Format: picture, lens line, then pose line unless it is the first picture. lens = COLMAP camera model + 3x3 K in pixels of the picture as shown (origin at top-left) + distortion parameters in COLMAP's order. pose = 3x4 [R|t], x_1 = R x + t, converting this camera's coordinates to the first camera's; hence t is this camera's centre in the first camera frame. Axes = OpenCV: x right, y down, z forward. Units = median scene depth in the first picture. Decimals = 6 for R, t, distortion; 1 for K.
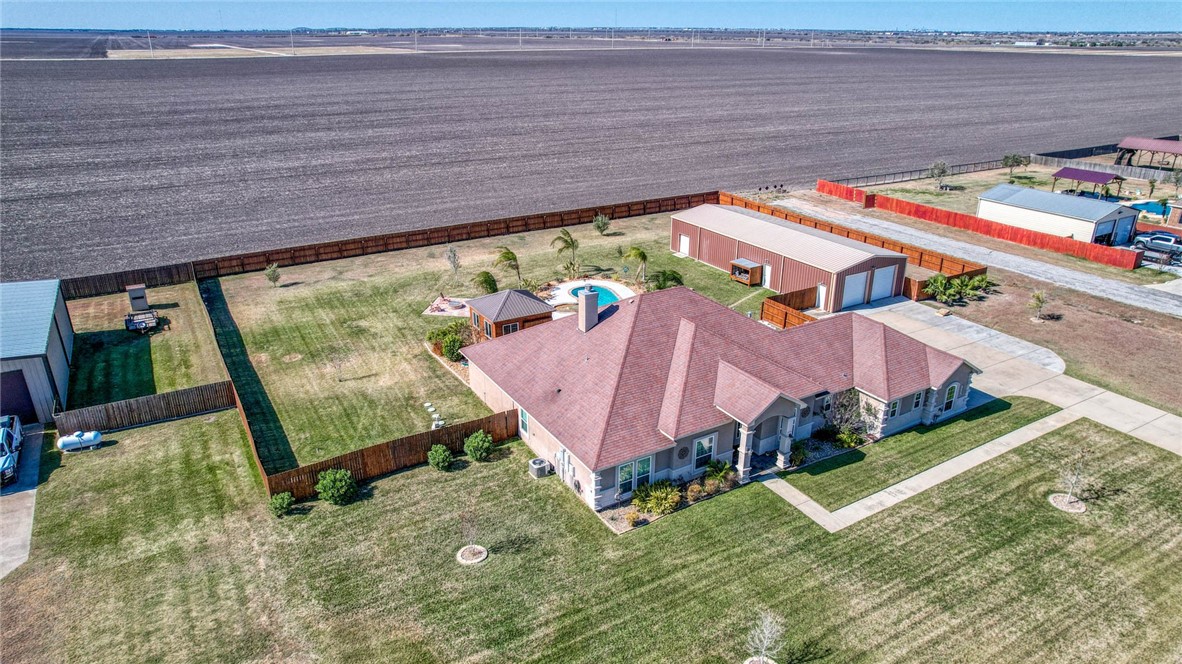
lens RADIAL K [[748.4, 0, 591.0], [0, 748.4, 332.0], [0, 0, 1]] dist [-0.037310, 0.004048]
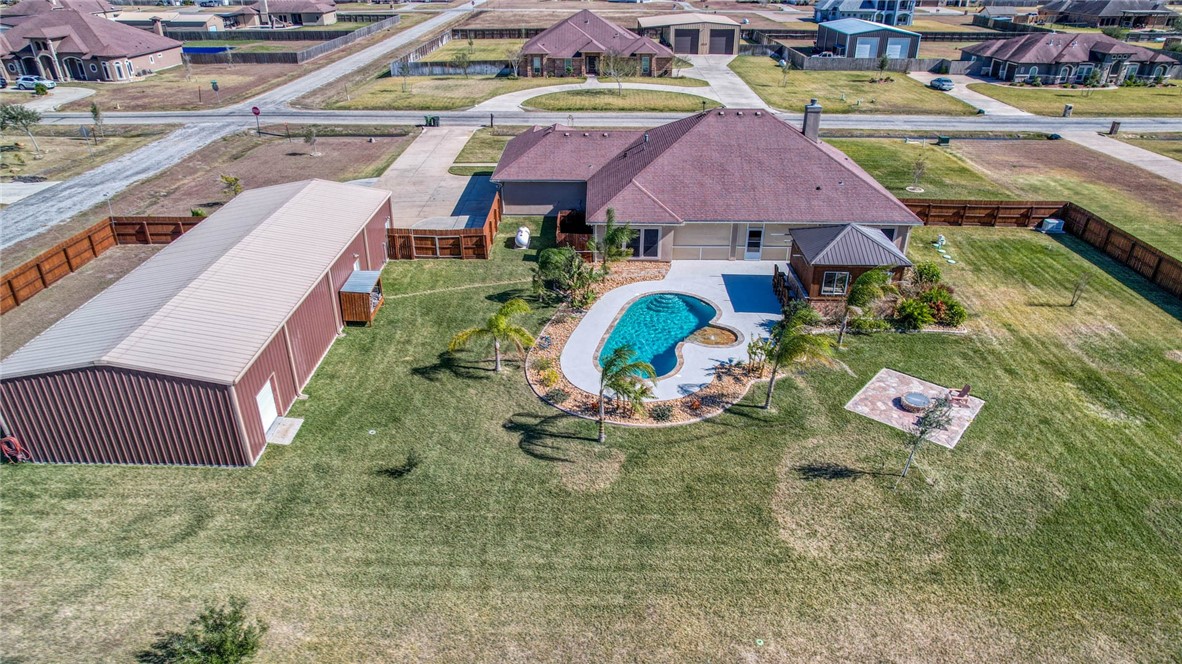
lens RADIAL K [[748.4, 0, 591.0], [0, 748.4, 332.0], [0, 0, 1]] dist [-0.037310, 0.004048]
pose [[-0.857557, -0.237219, 0.456425, -0.310677], [0.191380, 0.676477, 0.711163, -0.667314], [-0.477463, 0.697212, -0.534719, 1.954616]]
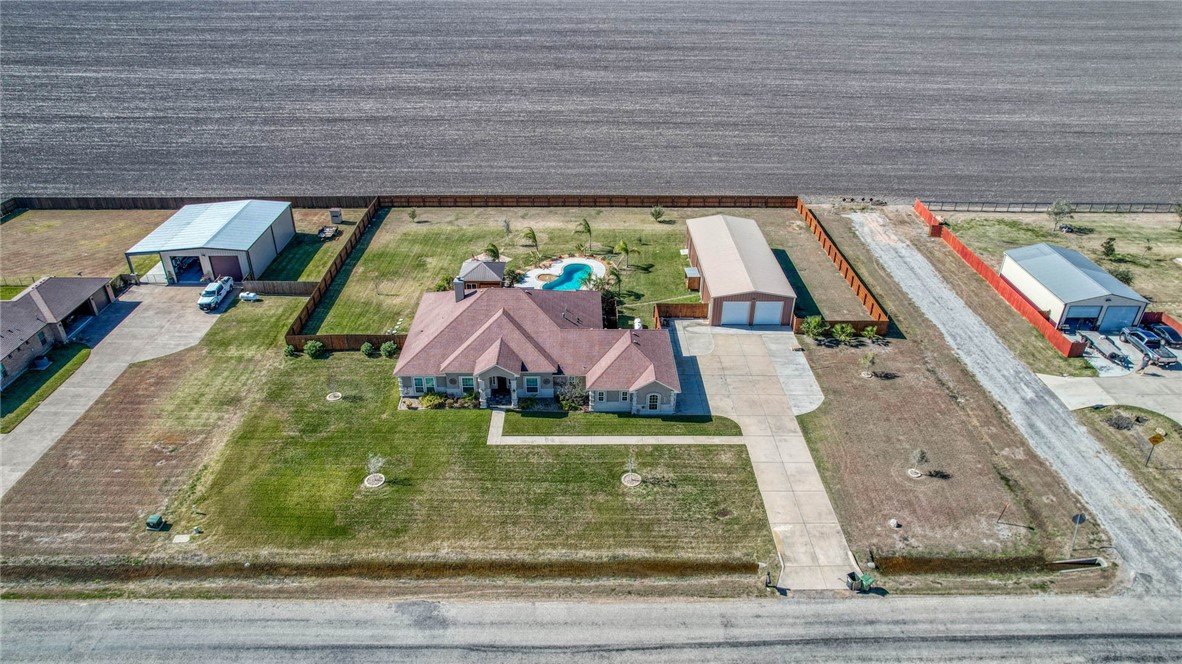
lens RADIAL K [[748.4, 0, 591.0], [0, 748.4, 332.0], [0, 0, 1]] dist [-0.037310, 0.004048]
pose [[0.867426, 0.253527, -0.428130, 1.010524], [-0.194272, 0.964723, 0.177672, -0.298491], [0.458072, -0.070944, 0.886080, -0.394726]]
